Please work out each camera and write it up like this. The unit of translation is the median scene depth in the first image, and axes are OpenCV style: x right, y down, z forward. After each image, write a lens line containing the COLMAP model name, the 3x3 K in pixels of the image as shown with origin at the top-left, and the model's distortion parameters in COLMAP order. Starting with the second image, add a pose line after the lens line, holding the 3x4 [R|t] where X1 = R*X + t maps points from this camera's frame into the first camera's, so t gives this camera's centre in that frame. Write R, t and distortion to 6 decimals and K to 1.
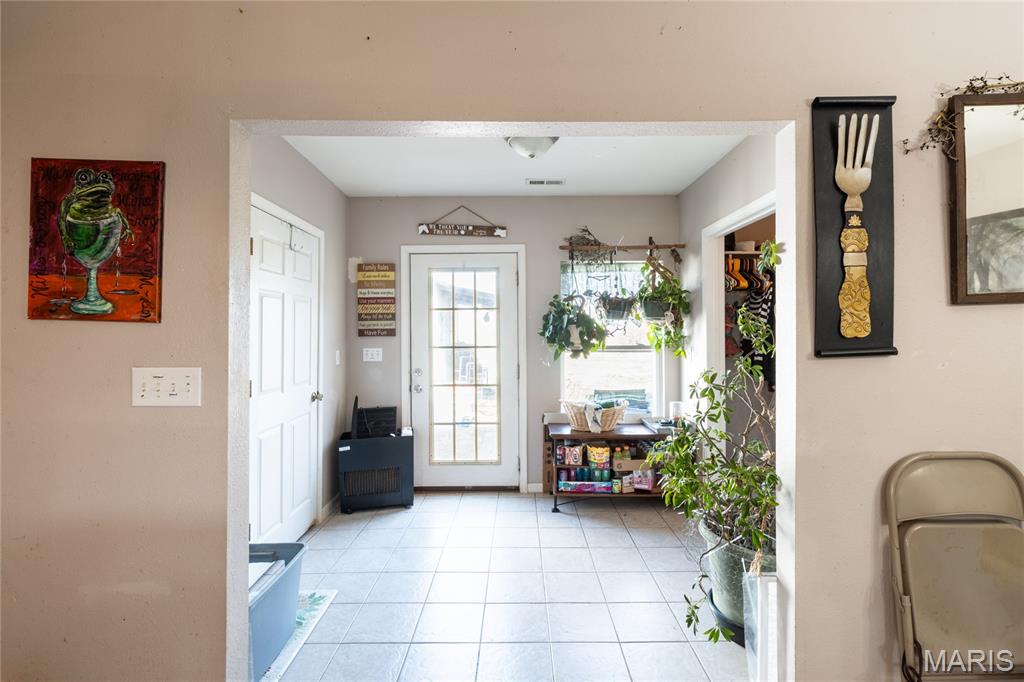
lens RADIAL K [[496.8, 0, 511.4], [0, 496.8, 332.2], [0, 0, 1]] dist [0.003410, 0.000415]
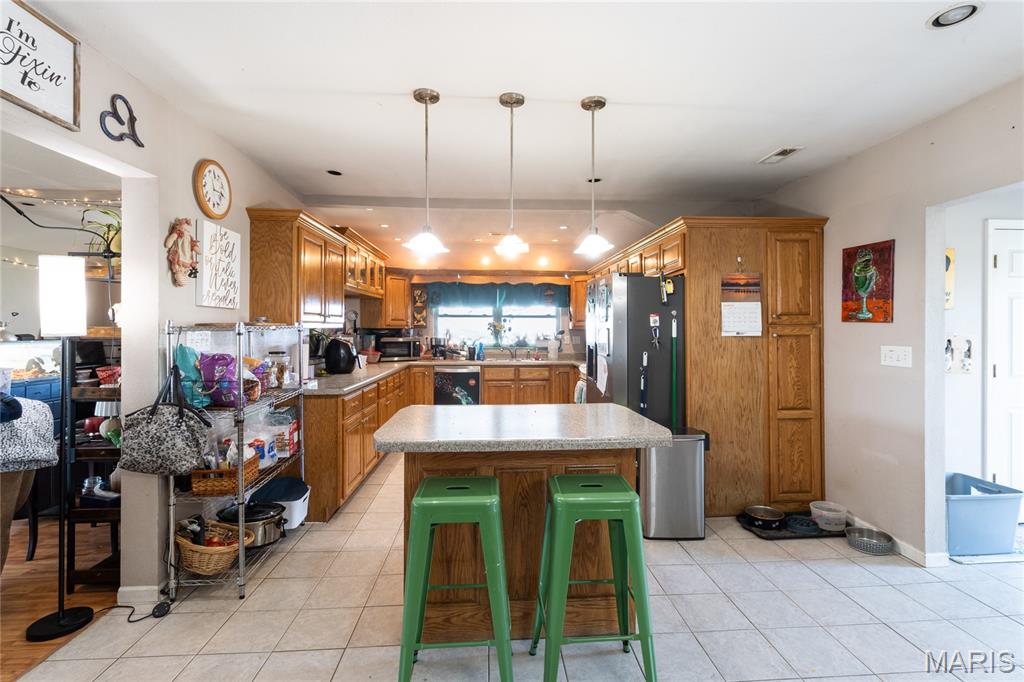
lens RADIAL K [[496.8, 0, 513.4], [0, 496.8, 331.9], [0, 0, 1]] dist [0.003410, 0.000415]
pose [[0.065244, 0.007697, -0.997840, 1.141712], [0.011196, 0.999902, 0.008445, -0.016732], [0.997806, -0.011723, 0.065152, -0.602606]]
